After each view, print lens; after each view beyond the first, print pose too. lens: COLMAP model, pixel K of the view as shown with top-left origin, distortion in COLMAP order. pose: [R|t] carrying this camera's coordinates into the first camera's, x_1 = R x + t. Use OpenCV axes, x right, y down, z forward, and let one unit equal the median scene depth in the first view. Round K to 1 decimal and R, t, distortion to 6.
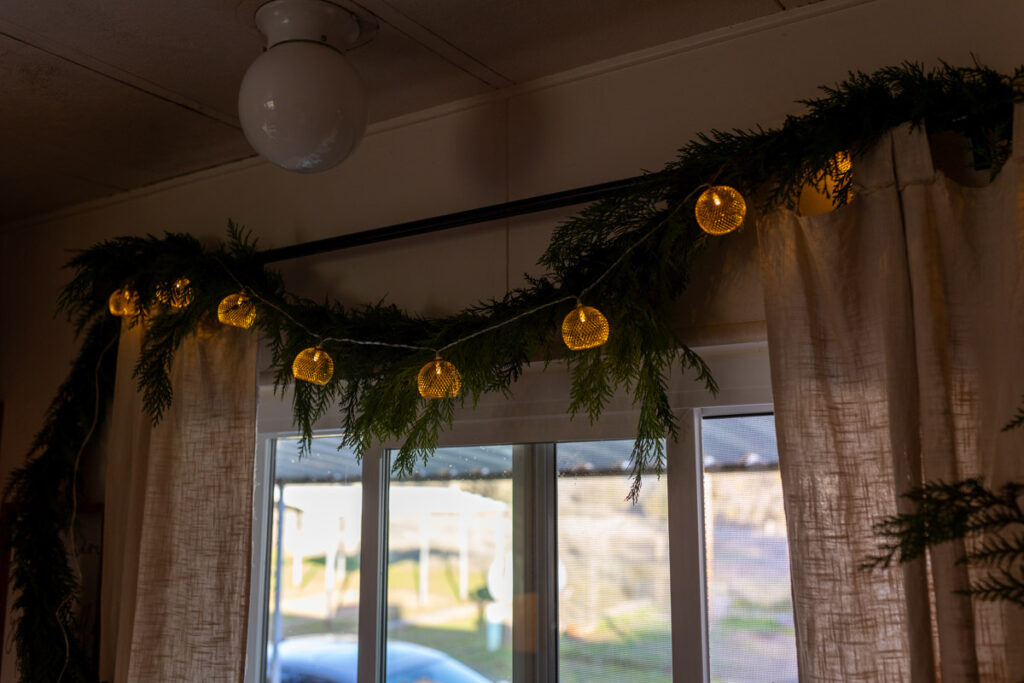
lens RADIAL K [[953.5, 0, 512.0], [0, 953.5, 341.5], [0, 0, 1]] dist [-0.000835, 0.008561]
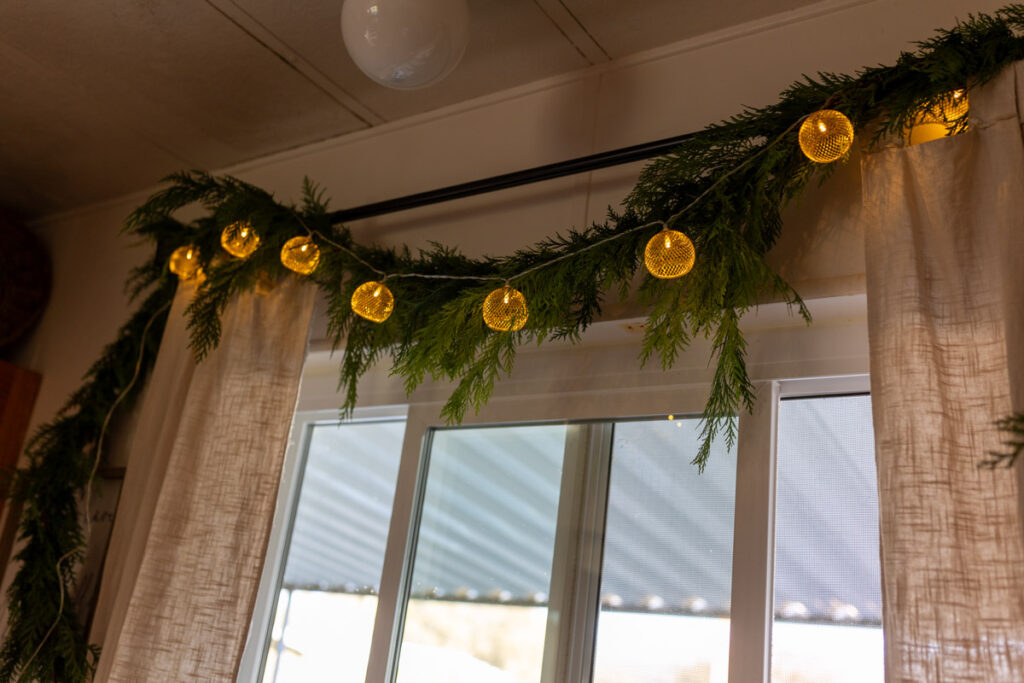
lens RADIAL K [[966.0, 0, 499.9], [0, 966.0, 342.5], [0, 0, 1]] dist [-0.000622, 0.016337]
pose [[0.991911, 0.112109, -0.059541, -0.021040], [-0.120754, 0.977970, -0.170273, 0.235090], [0.039140, 0.176085, 0.983596, 0.062284]]
